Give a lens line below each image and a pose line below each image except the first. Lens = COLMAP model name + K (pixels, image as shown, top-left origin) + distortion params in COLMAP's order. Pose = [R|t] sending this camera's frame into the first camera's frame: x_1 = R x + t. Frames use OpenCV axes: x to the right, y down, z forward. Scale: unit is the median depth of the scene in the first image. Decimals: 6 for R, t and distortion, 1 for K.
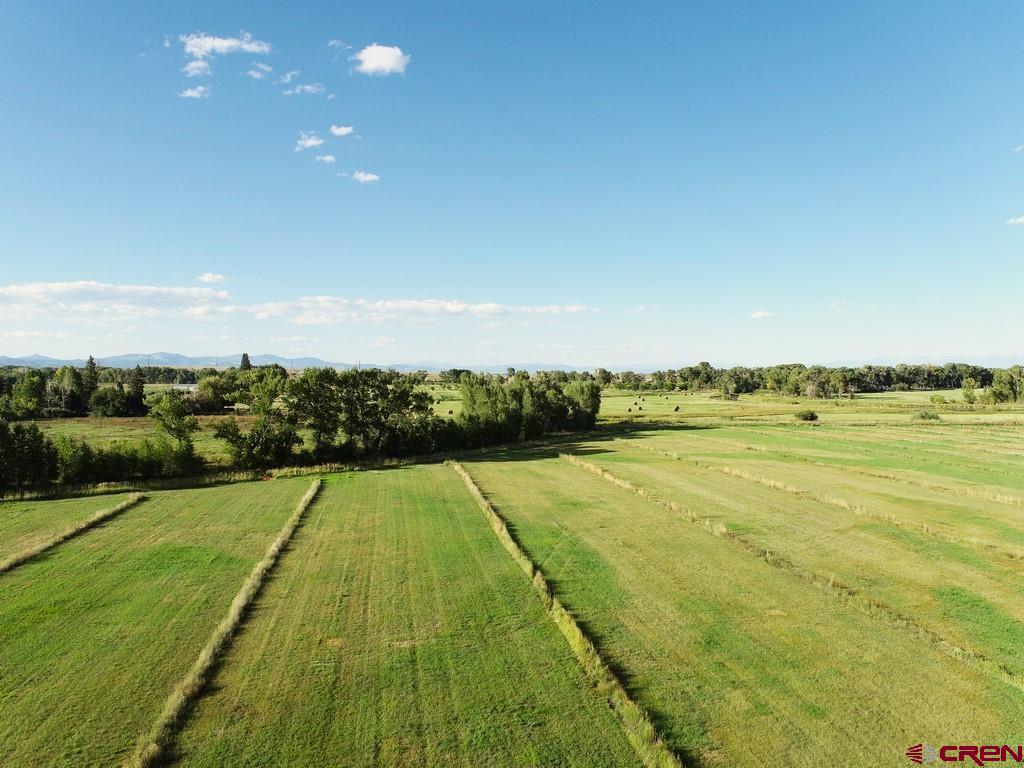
lens RADIAL K [[773.7, 0, 511.0], [0, 773.7, 388.1], [0, 0, 1]] dist [-0.011978, 0.008909]
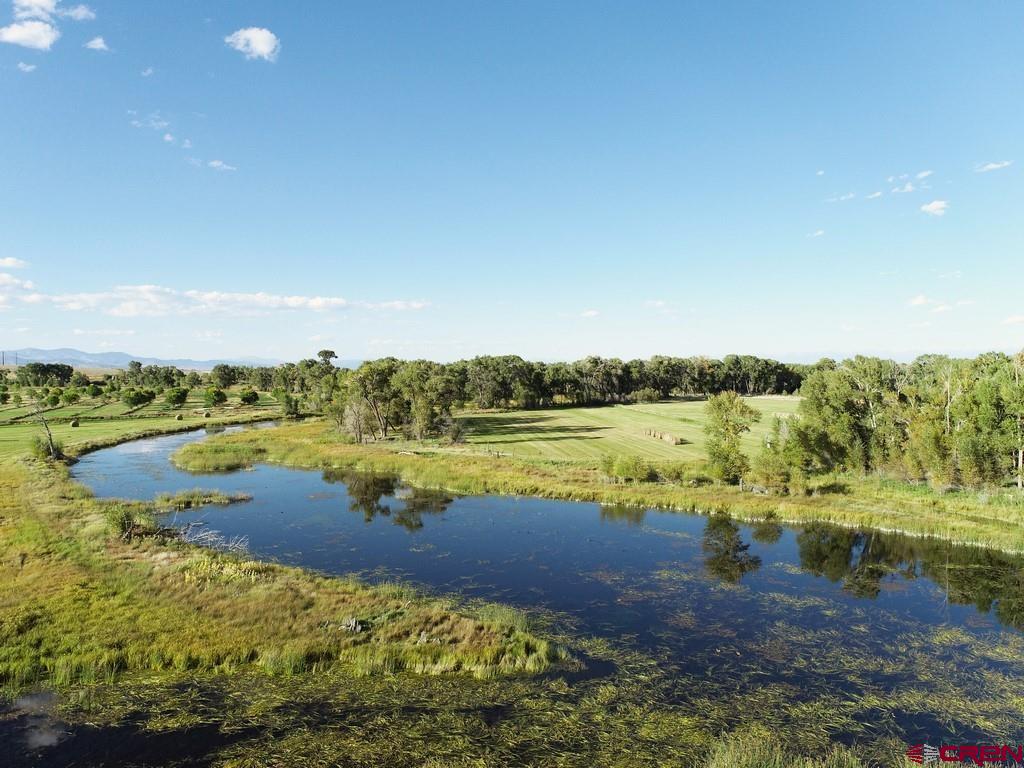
lens RADIAL K [[773.7, 0, 513.5], [0, 773.7, 385.5], [0, 0, 1]] dist [-0.011978, 0.008909]
pose [[0.976896, -0.002832, 0.213696, 0.285538], [0.002432, 0.999995, 0.002136, -0.010032], [-0.213701, -0.001567, 0.976898, 0.461357]]
